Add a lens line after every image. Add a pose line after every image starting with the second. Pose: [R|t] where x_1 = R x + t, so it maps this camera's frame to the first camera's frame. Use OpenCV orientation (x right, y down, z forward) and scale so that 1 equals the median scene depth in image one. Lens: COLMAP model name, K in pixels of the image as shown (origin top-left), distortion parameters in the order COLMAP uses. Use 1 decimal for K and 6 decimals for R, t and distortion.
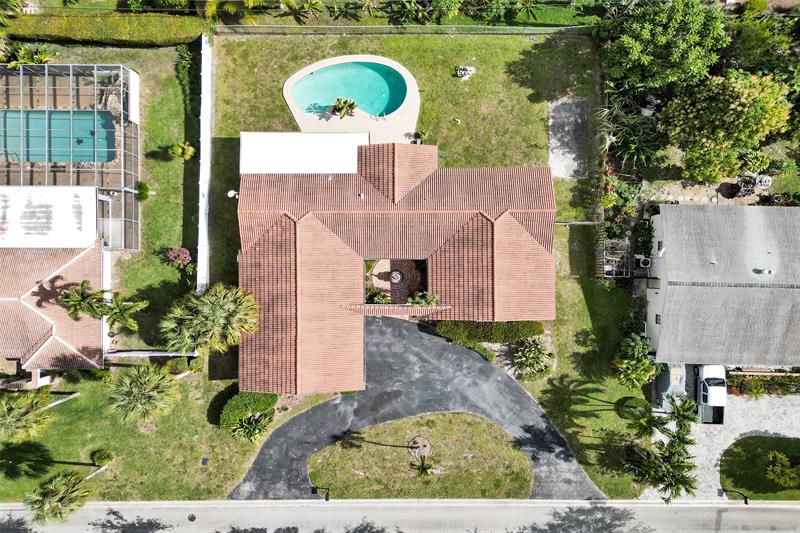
lens RADIAL K [[533.8, 0, 398.1], [0, 533.8, 261.8], [0, 0, 1]] dist [0.077598, -0.077939]
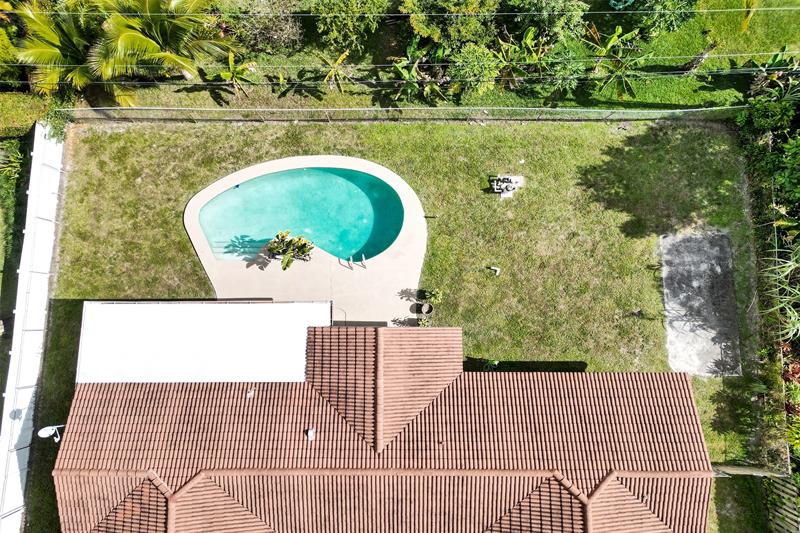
lens RADIAL K [[560.3, 0, 397.1], [0, 560.3, 262.9], [0, 0, 1]] dist [0.090085, -0.094295]
pose [[0.999942, 0.000480, -0.010756, 0.015699], [-0.001827, 0.992073, -0.125649, -0.195538], [0.010610, 0.125661, 0.992017, 0.421337]]
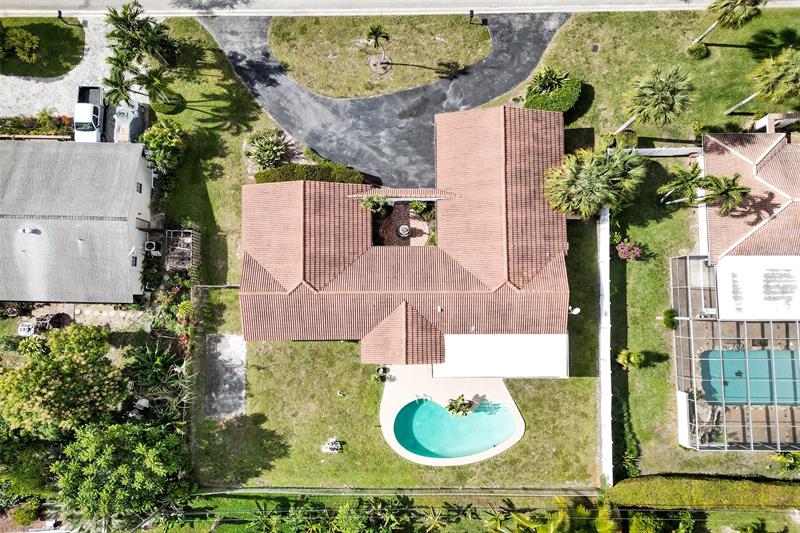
lens RADIAL K [[533.8, 0, 398.1], [0, 533.8, 261.8], [0, 0, 1]] dist [0.077598, -0.077939]
pose [[-0.999892, 0.003964, 0.014142, -0.006106], [-0.002764, -0.996471, 0.083893, -0.108225], [0.014425, 0.083845, 0.996374, 0.030801]]
